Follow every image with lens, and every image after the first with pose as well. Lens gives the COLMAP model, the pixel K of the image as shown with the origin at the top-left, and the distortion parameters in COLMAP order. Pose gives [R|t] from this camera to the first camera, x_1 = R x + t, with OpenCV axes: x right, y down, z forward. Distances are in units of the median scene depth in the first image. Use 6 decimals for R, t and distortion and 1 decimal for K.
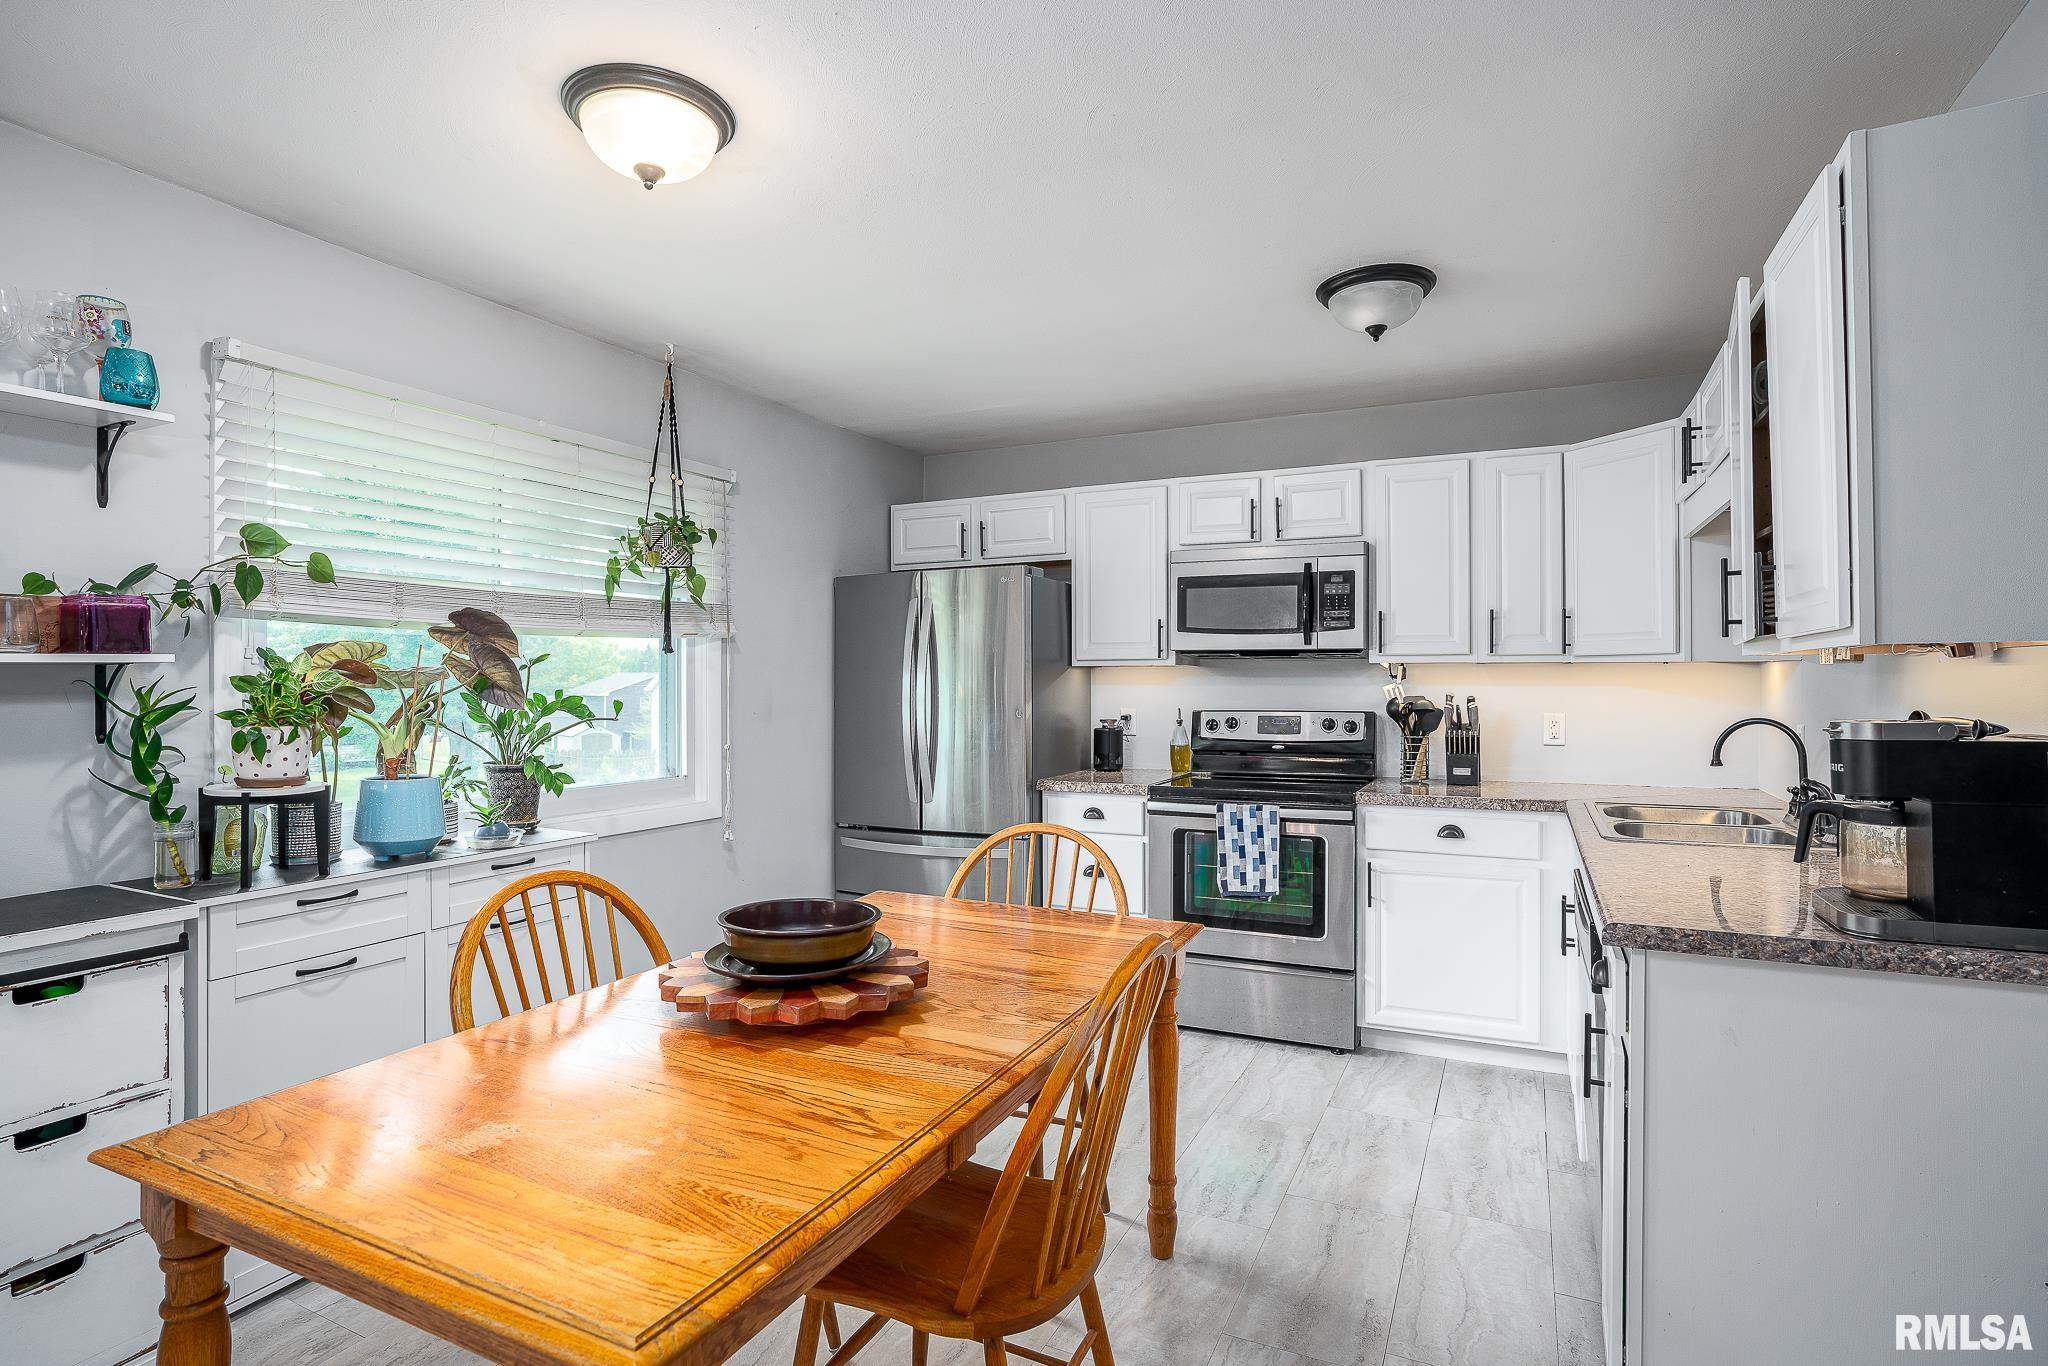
lens RADIAL K [[1006.0, 0, 1024.5], [0, 1006.0, 682.1], [0, 0, 1]] dist [-0.002109, -0.000601]
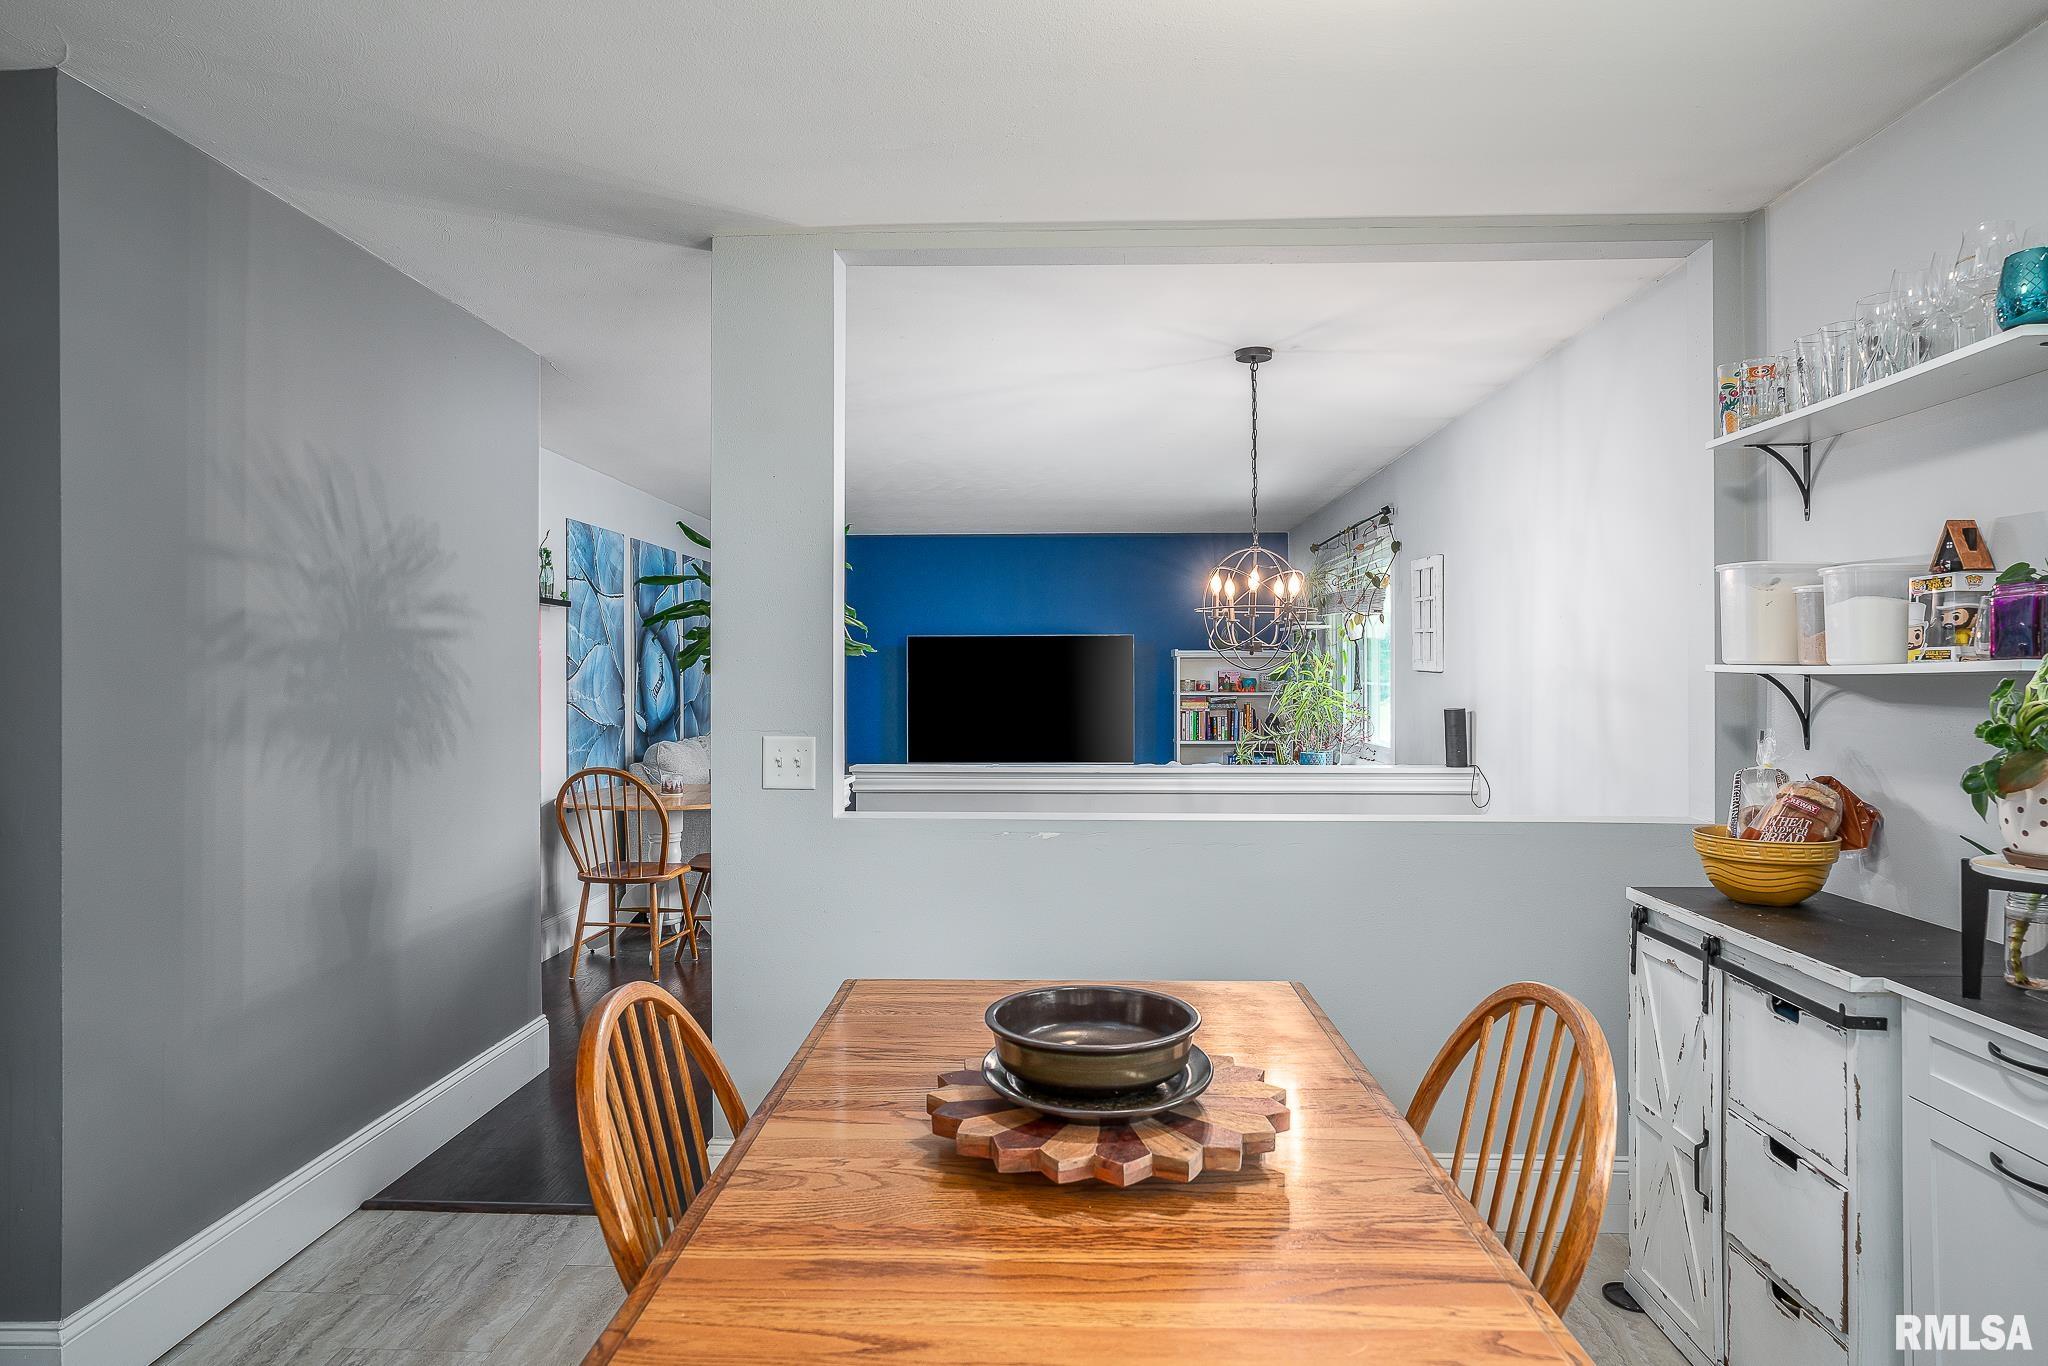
lens RADIAL K [[1244.5, 0, 1025.5], [0, 1244.5, 678.3], [0, 0, 1]] dist [0.004566, -0.000325]
pose [[-0.917585, 0.006822, -0.397481, 0.184173], [0.005126, 0.999973, 0.005330, -0.026322], [0.397507, 0.002854, -0.917595, 1.751390]]
